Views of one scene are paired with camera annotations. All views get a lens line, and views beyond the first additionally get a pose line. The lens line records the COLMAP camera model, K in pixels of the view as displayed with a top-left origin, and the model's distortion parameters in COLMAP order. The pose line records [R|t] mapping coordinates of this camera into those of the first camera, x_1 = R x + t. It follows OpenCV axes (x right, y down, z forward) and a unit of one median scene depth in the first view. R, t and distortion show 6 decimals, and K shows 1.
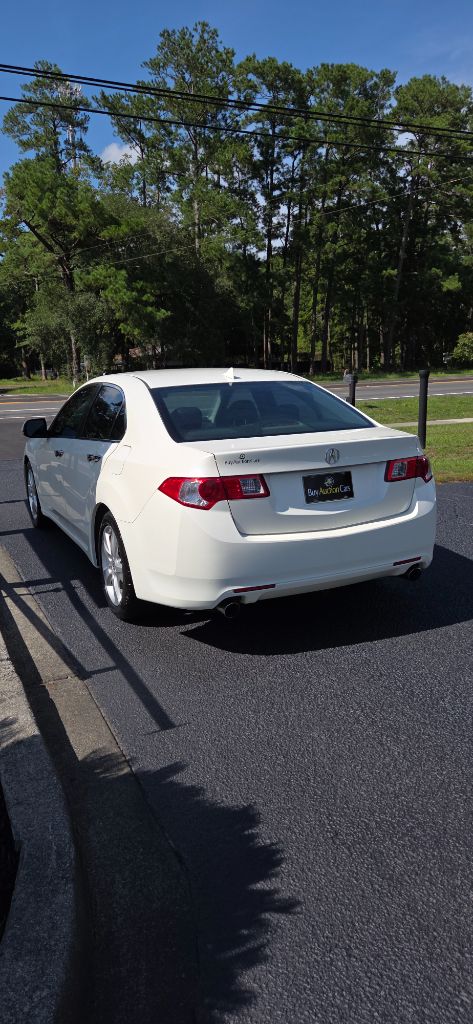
lens RADIAL K [[700.8, 0, 241.4], [0, 700.8, 506.6], [0, 0, 1]] dist [0.058353, -0.005326]
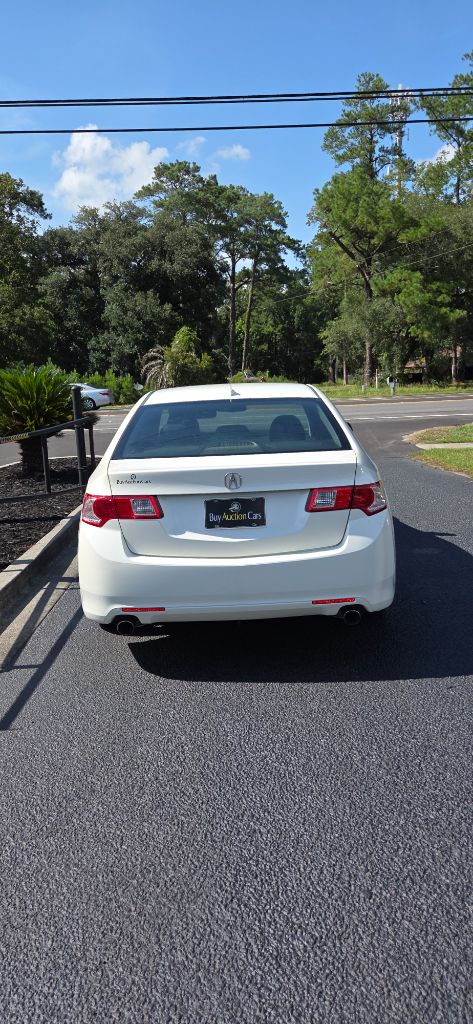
lens RADIAL K [[702.6, 0, 252.5], [0, 702.6, 505.2], [0, 0, 1]] dist [0.058435, -0.001171]
pose [[0.910761, 0.068115, -0.407277, 0.401442], [-0.070540, 0.997468, 0.009078, -0.036622], [0.406864, 0.020461, 0.913259, 0.105299]]
